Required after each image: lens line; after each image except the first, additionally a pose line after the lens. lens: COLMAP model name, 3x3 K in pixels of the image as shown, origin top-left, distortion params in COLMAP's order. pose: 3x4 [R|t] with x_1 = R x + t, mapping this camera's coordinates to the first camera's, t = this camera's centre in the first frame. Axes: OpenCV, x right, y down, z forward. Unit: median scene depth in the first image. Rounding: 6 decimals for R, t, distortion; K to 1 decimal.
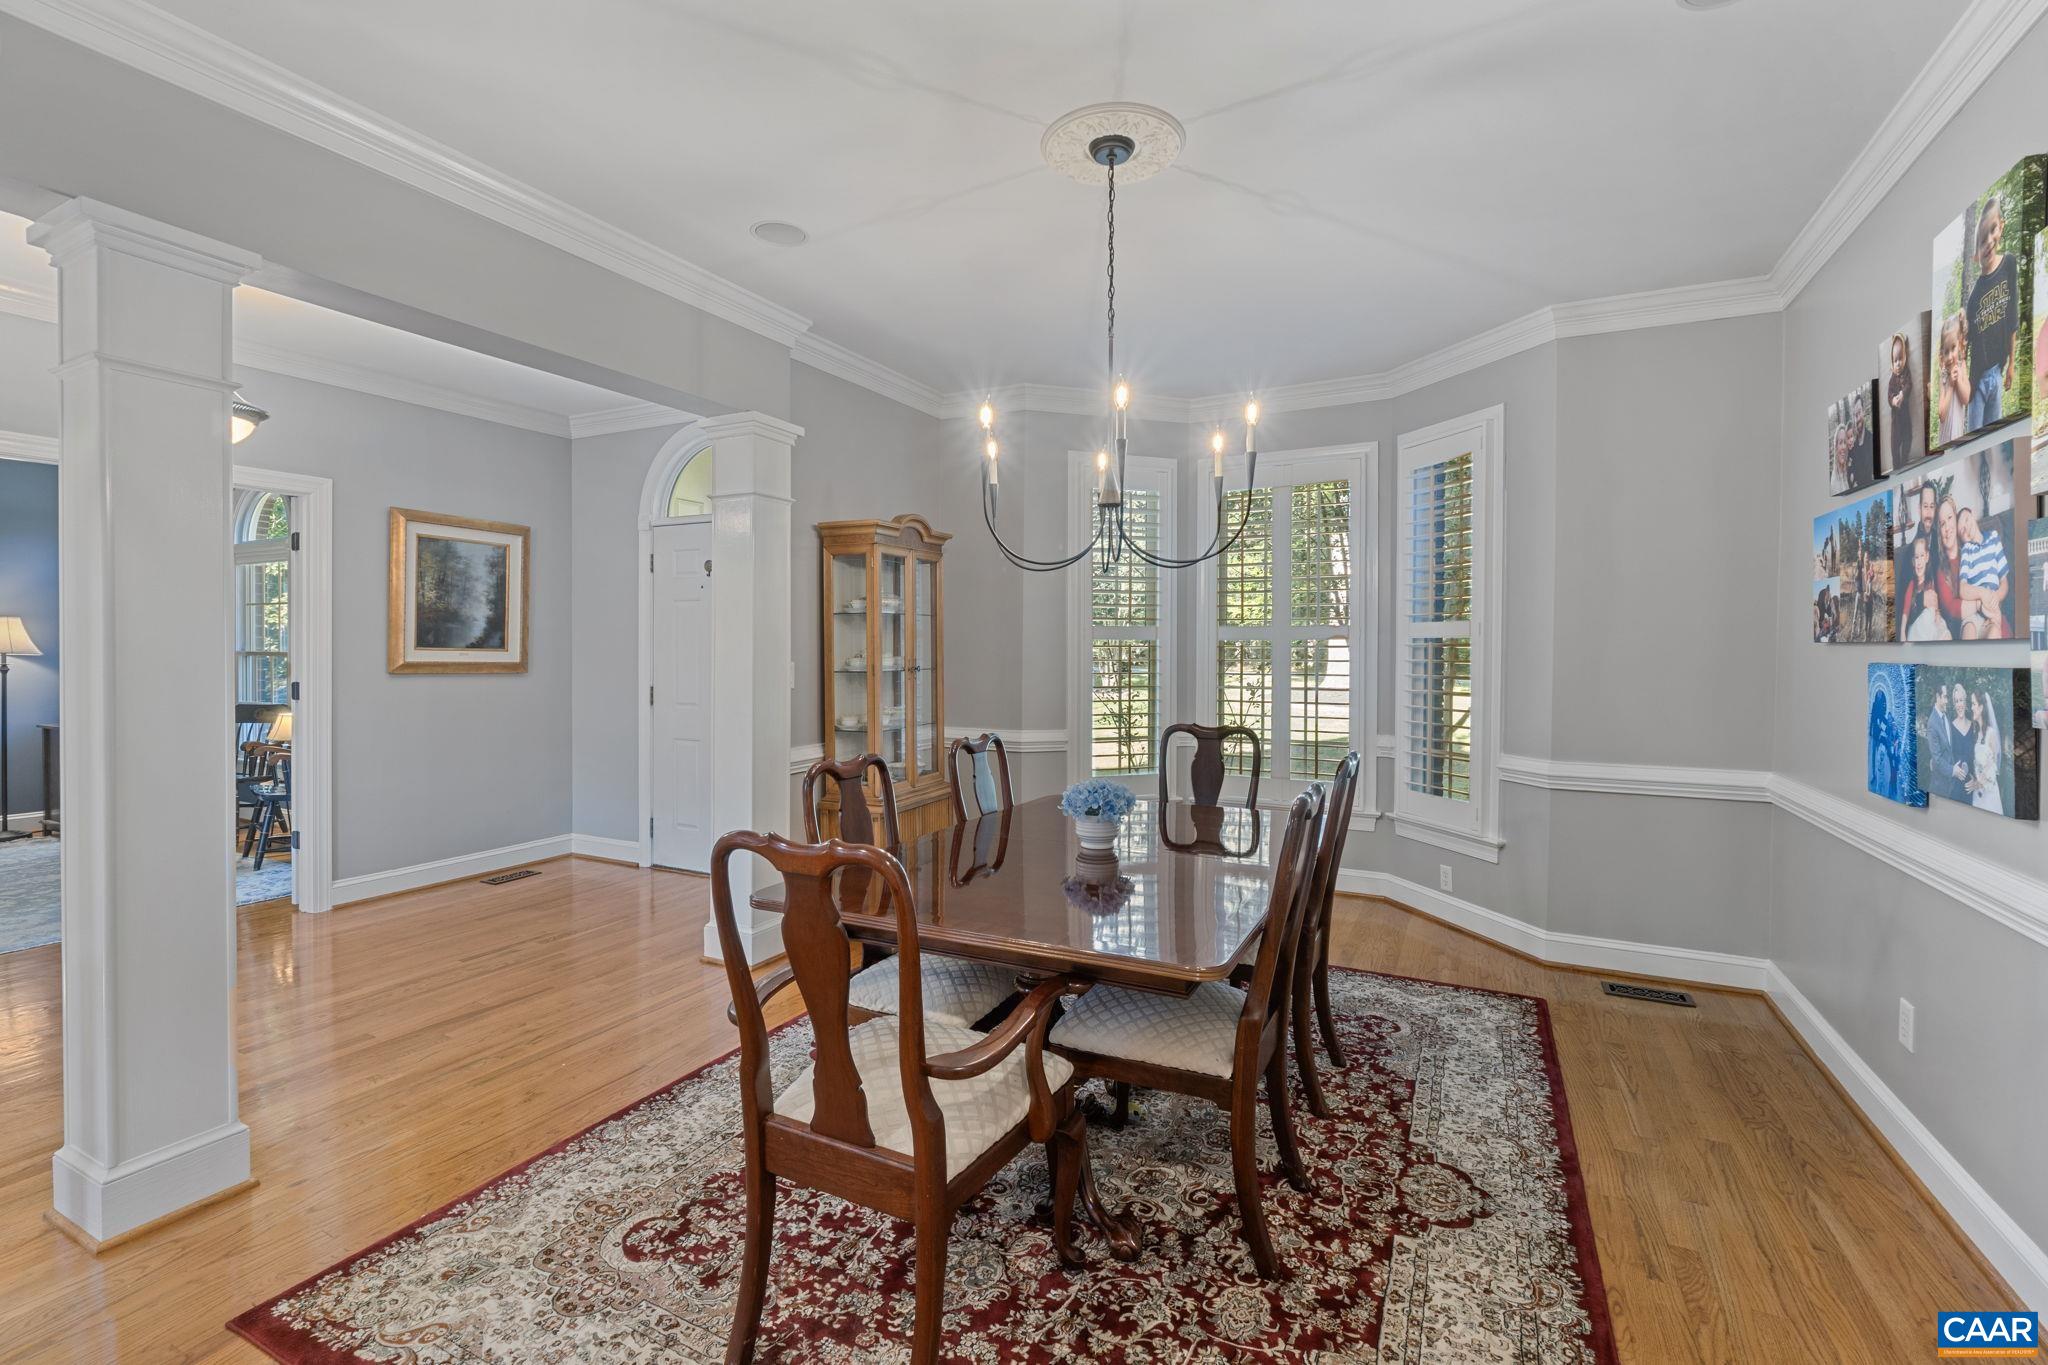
lens RADIAL K [[915.2, 0, 1028.2], [0, 915.2, 645.9], [0, 0, 1]] dist [-0.001207, -0.000212]
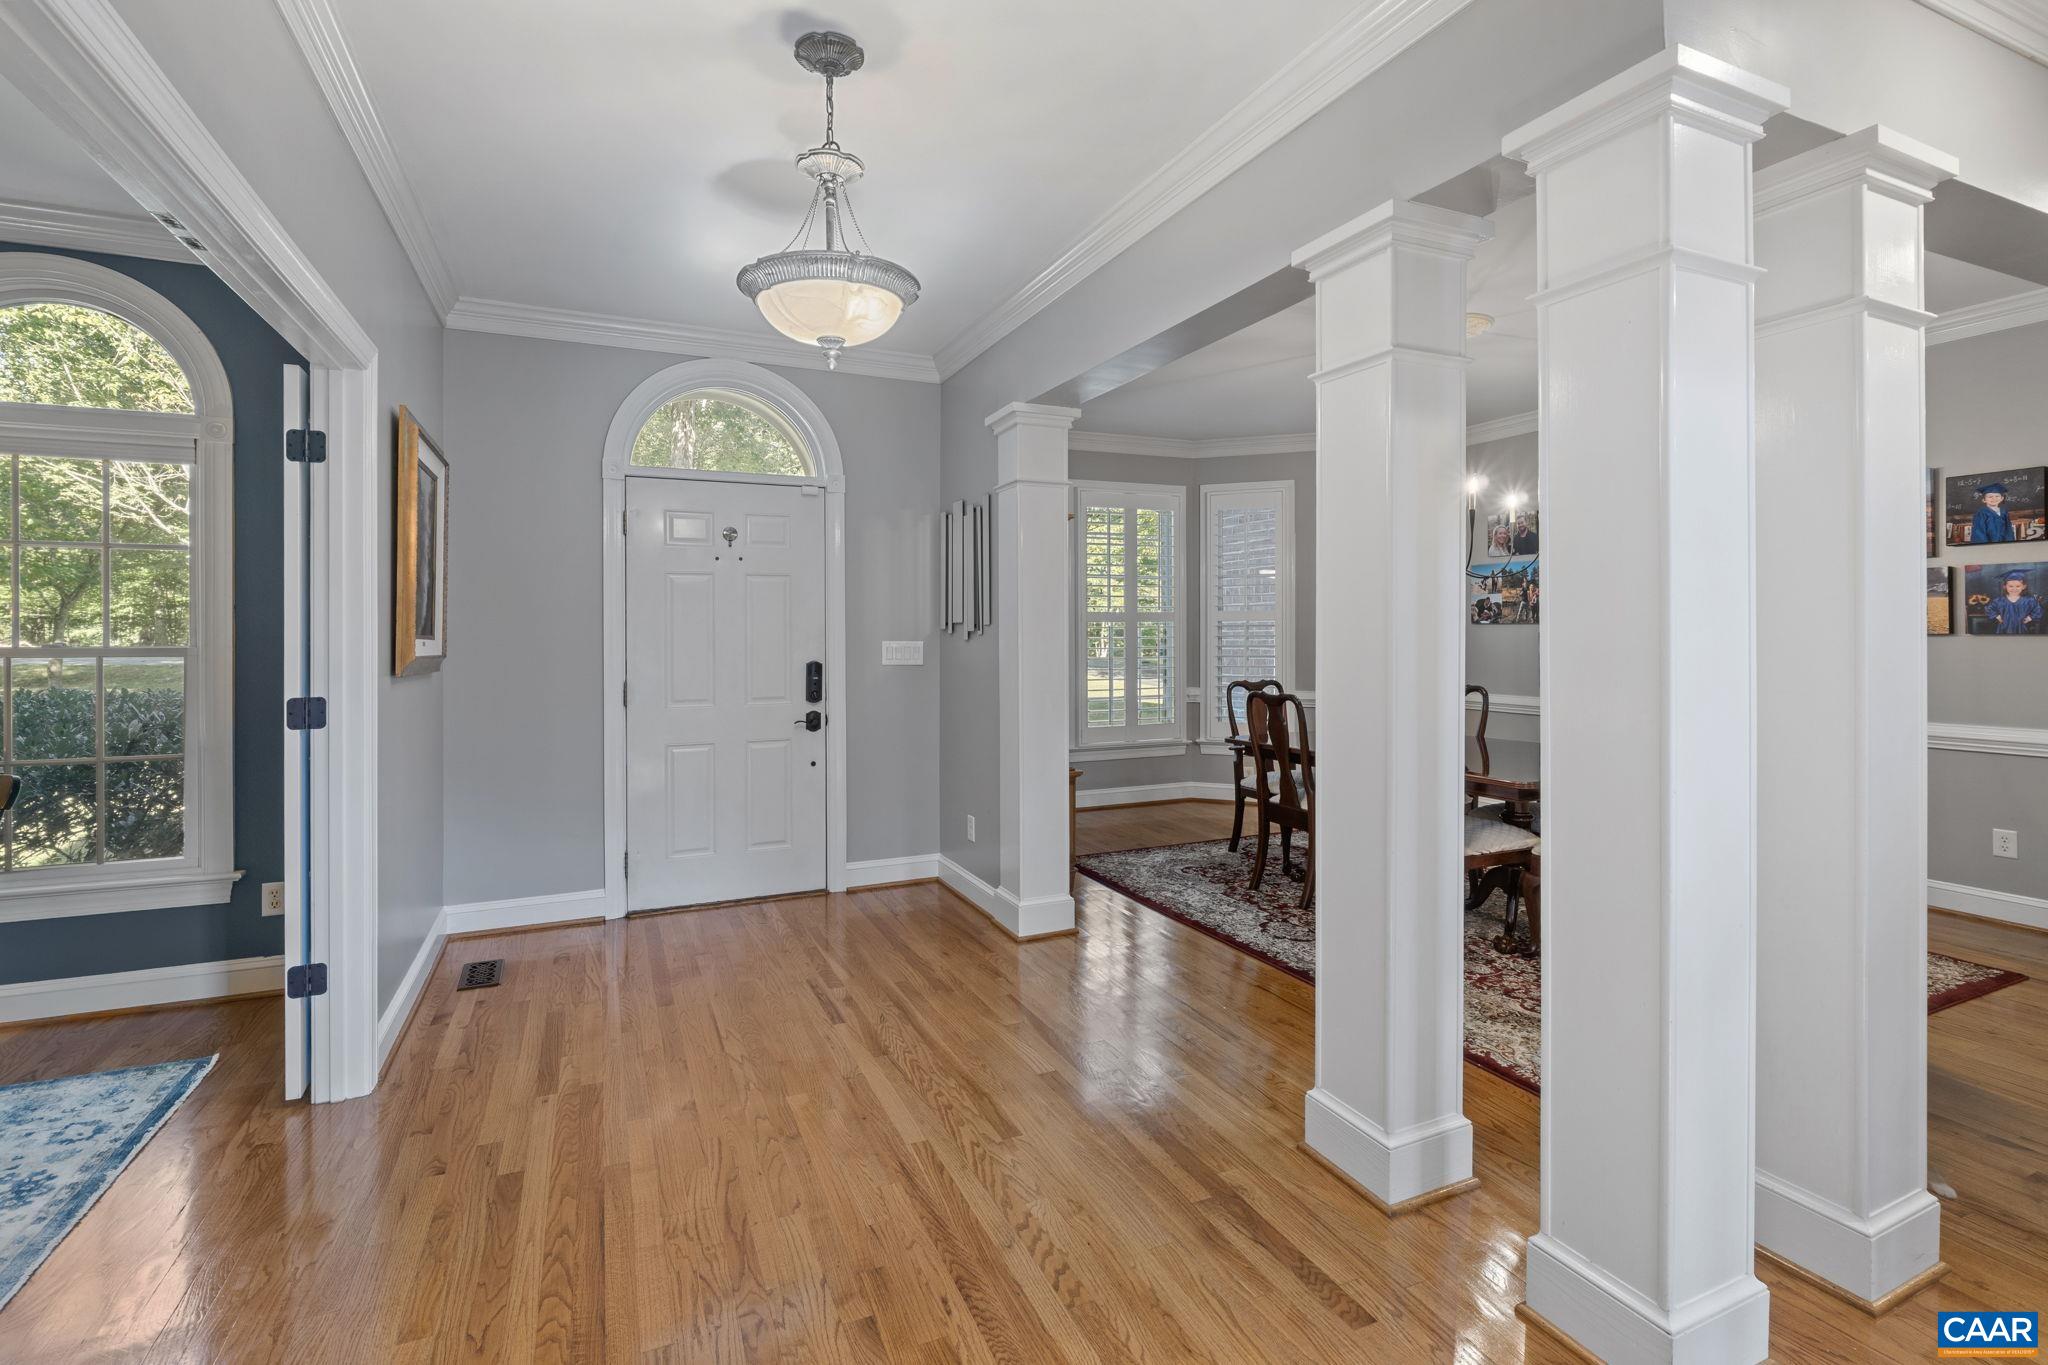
lens RADIAL K [[903.8, 0, 987.6], [0, 903.8, 648.2], [0, 0, 1]] dist [-0.003777, -0.000327]
pose [[0.637068, -0.021972, 0.770495, -1.979785], [0.006064, 0.999706, 0.023495, -0.003033], [-0.770784, -0.010296, 0.637013, 0.693051]]
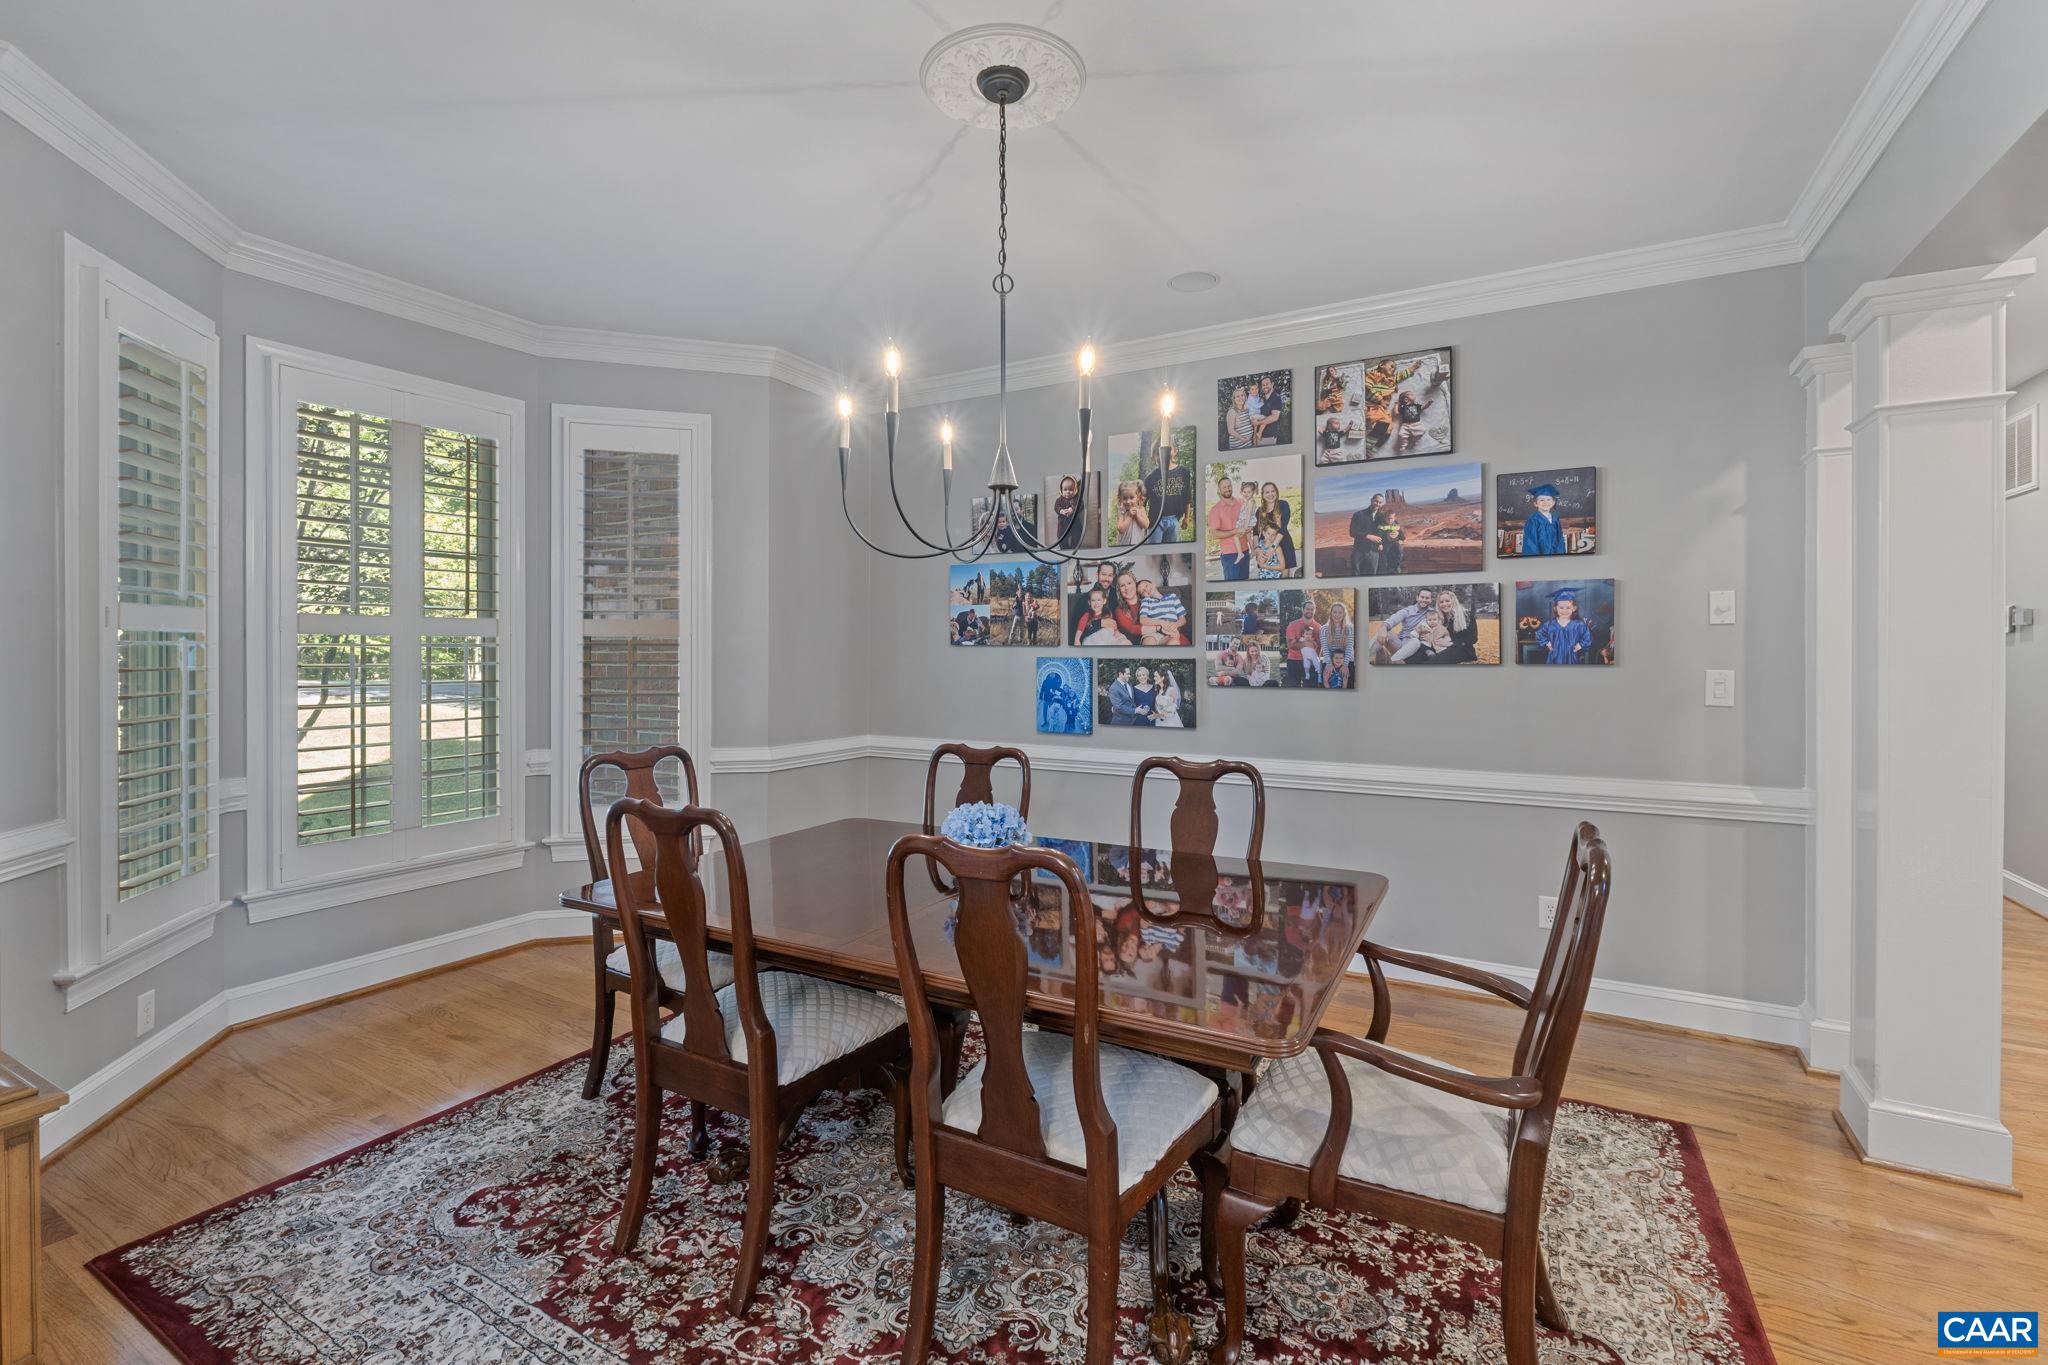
lens RADIAL K [[903.8, 0, 987.6], [0, 903.8, 648.2], [0, 0, 1]] dist [-0.003777, -0.000327]
pose [[0.059155, -0.003055, 0.998244, -0.900825], [-0.004699, 0.999983, 0.003339, -0.004501], [-0.998238, -0.004888, 0.059139, 1.117143]]
